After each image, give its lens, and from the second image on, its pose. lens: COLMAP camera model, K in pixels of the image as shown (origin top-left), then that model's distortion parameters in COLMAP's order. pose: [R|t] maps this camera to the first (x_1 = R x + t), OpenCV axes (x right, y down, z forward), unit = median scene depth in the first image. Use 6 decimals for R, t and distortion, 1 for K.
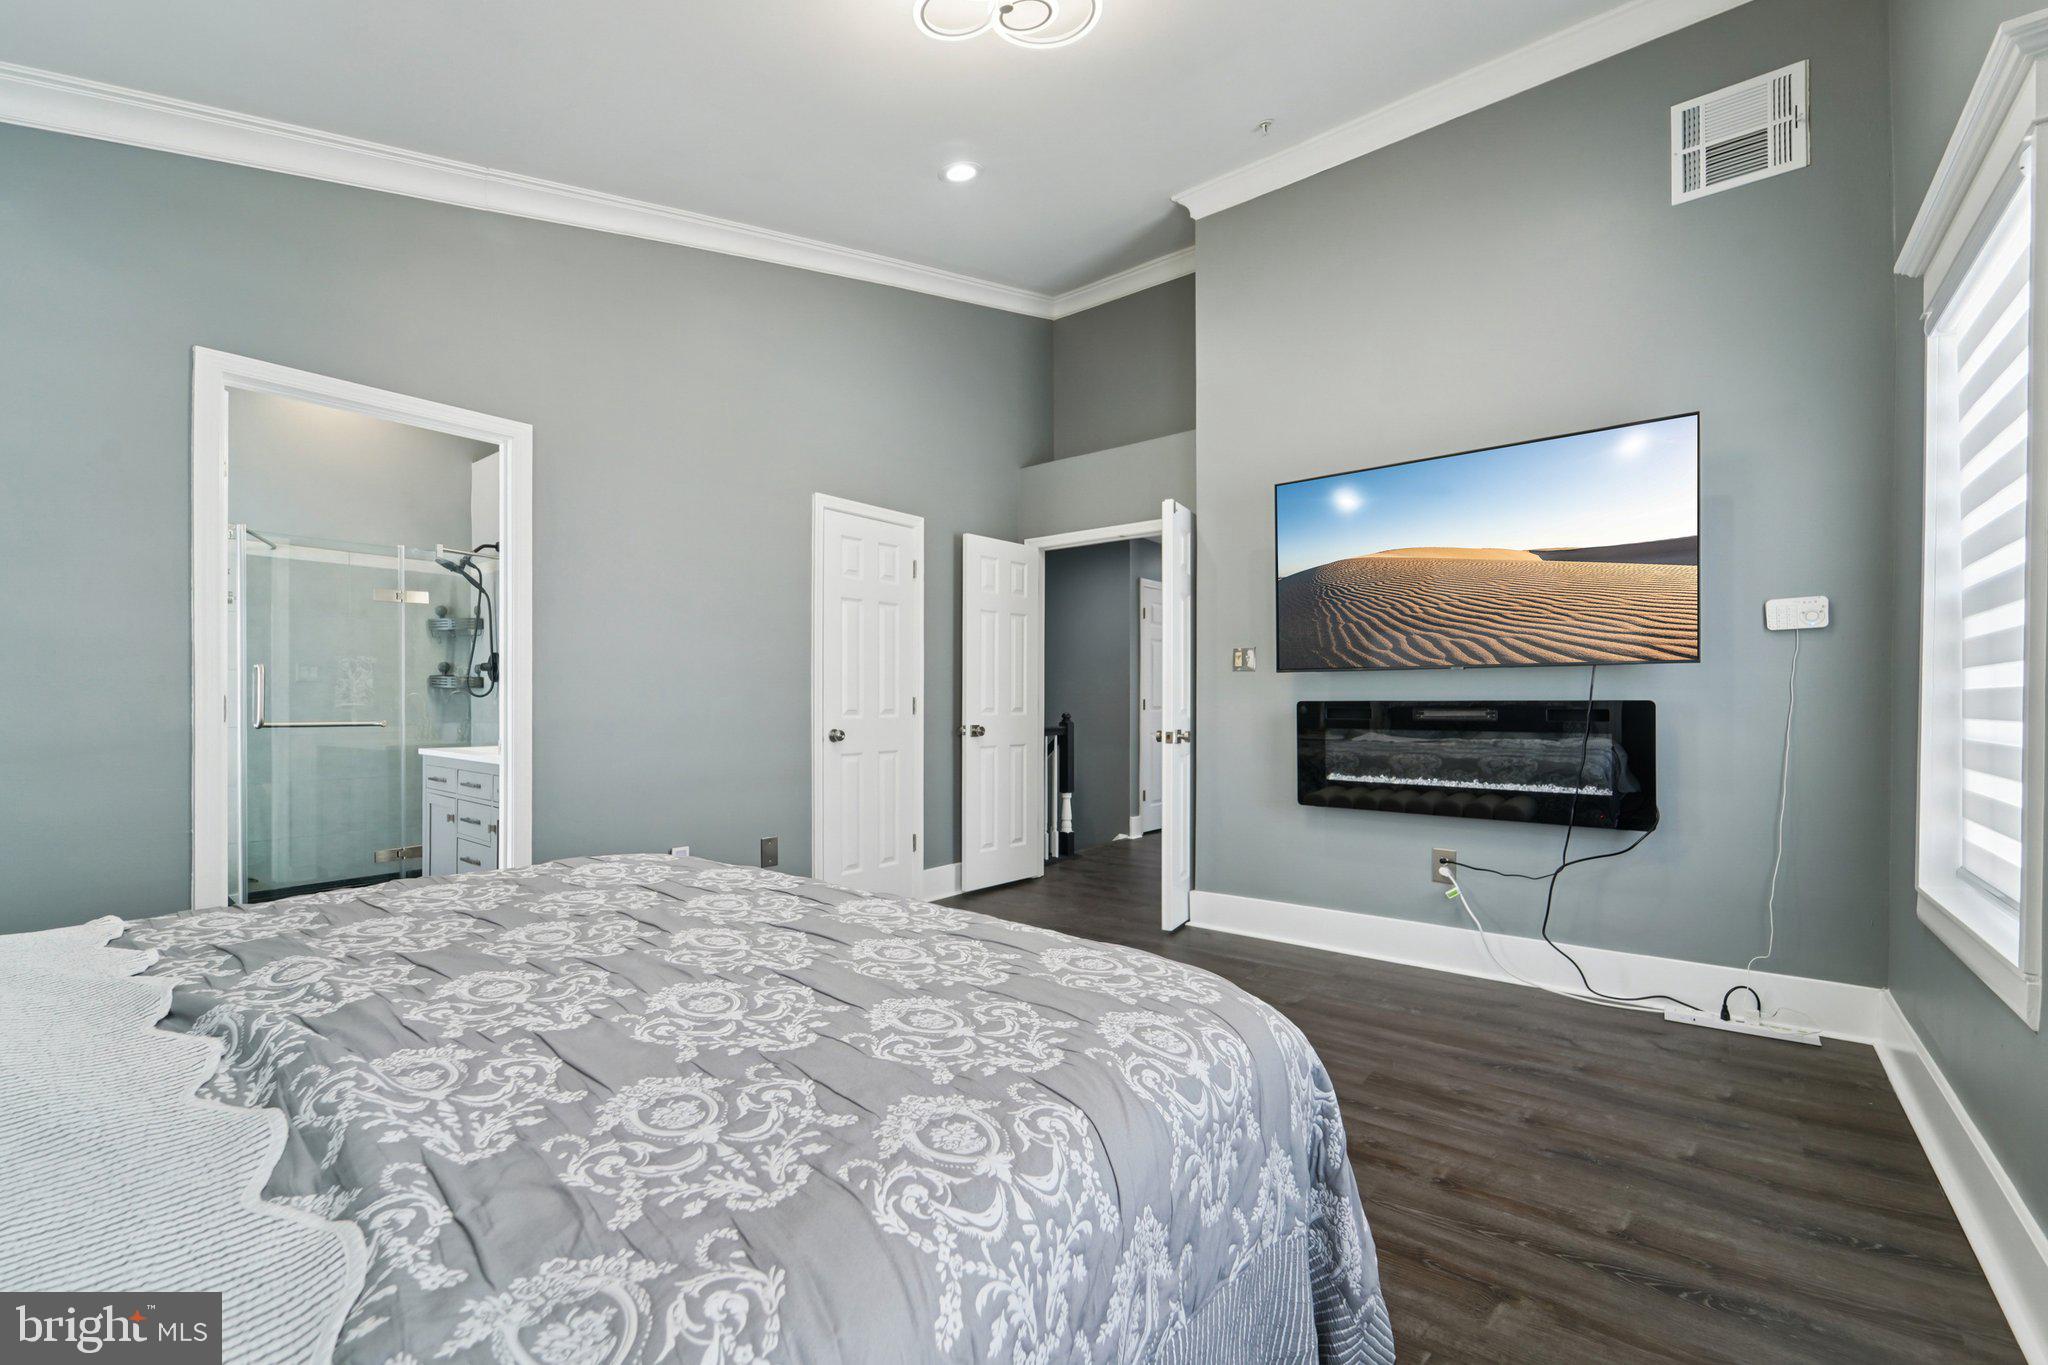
lens RADIAL K [[840.0, 0, 1029.2], [0, 840.0, 693.6], [0, 0, 1]] dist [0.000063, -0.000191]
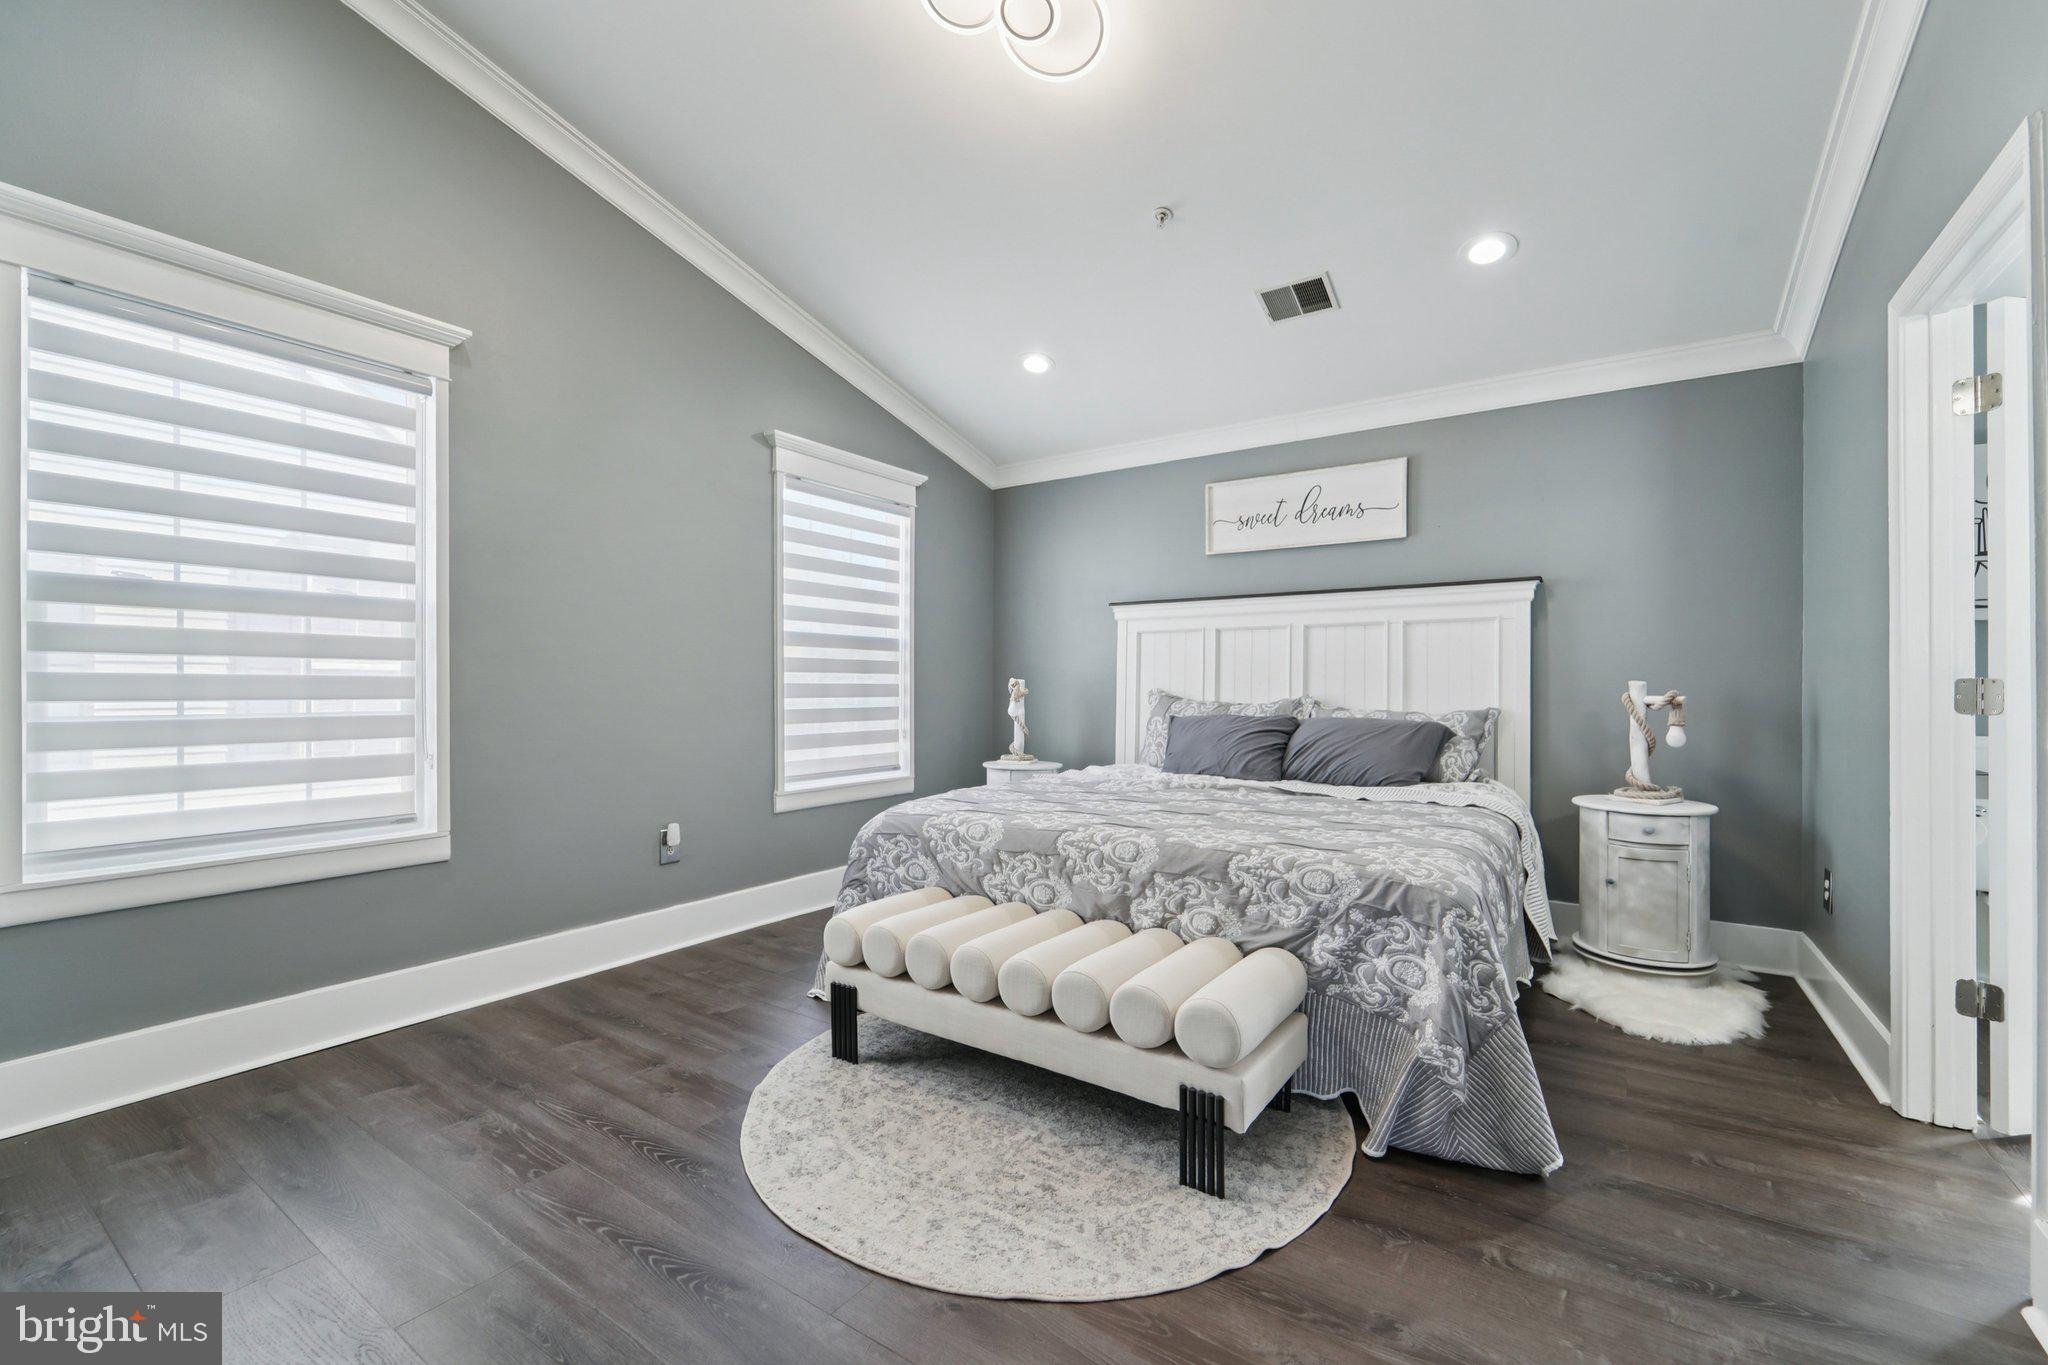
lens RADIAL K [[840.0, 0, 1029.2], [0, 840.0, 693.6], [0, 0, 1]] dist [0.000063, -0.000191]
pose [[-0.996453, -0.003552, -0.084078, 0.045248], [-0.003264, 0.999988, -0.003564, 0.030818], [0.084090, -0.003277, -0.996453, 2.212312]]
